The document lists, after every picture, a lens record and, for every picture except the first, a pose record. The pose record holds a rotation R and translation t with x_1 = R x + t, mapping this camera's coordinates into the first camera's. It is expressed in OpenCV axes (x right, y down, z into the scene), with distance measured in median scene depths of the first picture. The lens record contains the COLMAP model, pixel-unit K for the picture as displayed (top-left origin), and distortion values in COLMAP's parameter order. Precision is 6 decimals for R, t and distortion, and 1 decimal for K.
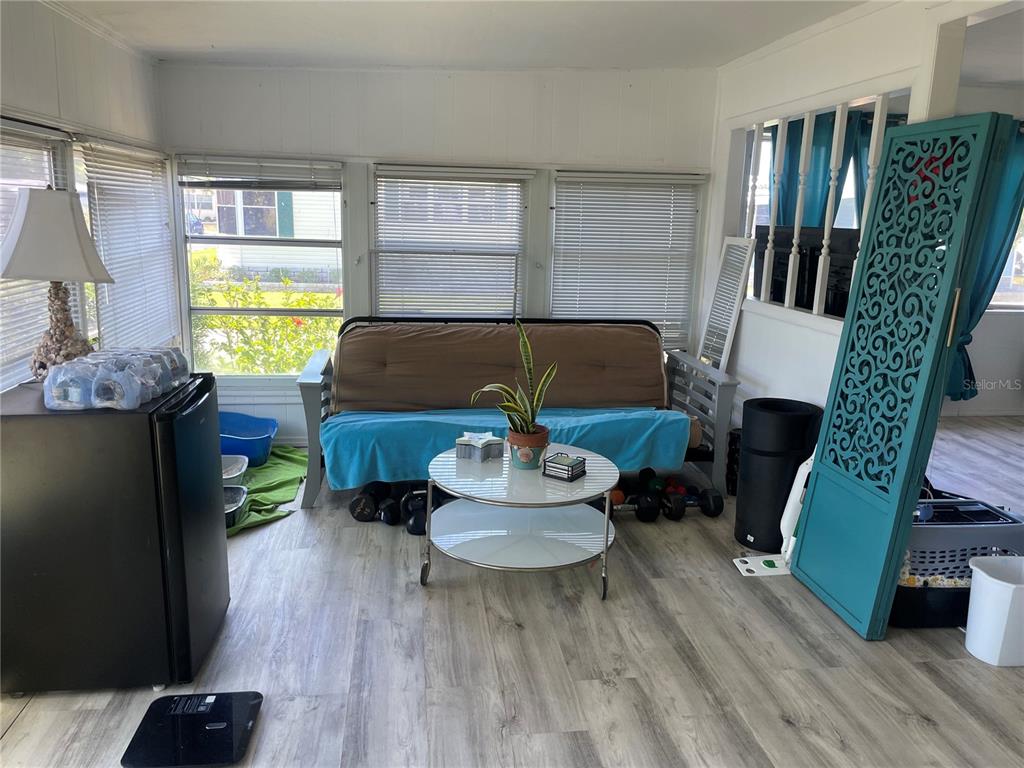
lens RADIAL K [[779.7, 0, 514.9], [0, 779.7, 378.0], [0, 0, 1]] dist [0.111302, -0.153832]
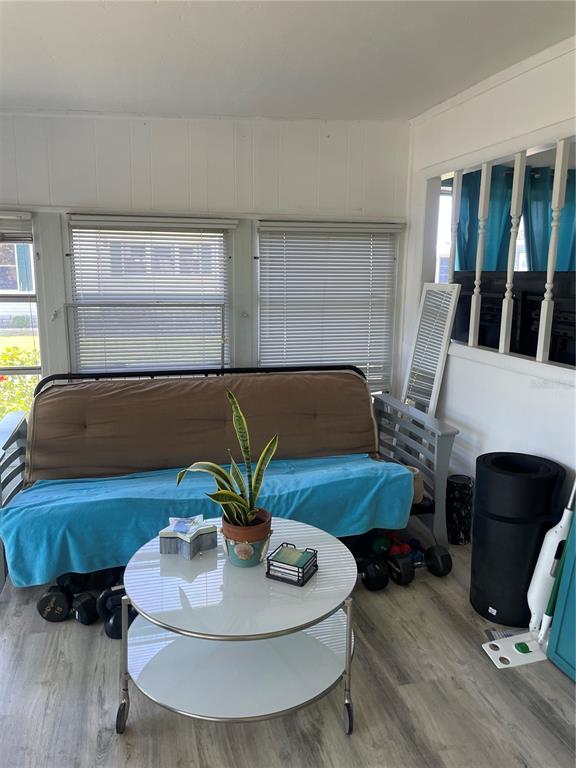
lens RADIAL K [[584.8, 0, 287.1], [0, 584.8, 381.4], [0, 0, 1]] dist [0.111302, -0.153832]
pose [[0.993225, -0.040087, 0.109076, -0.002070], [0.041805, 0.999035, -0.013502, -0.059913], [-0.108430, 0.017971, 0.993942, 0.320414]]
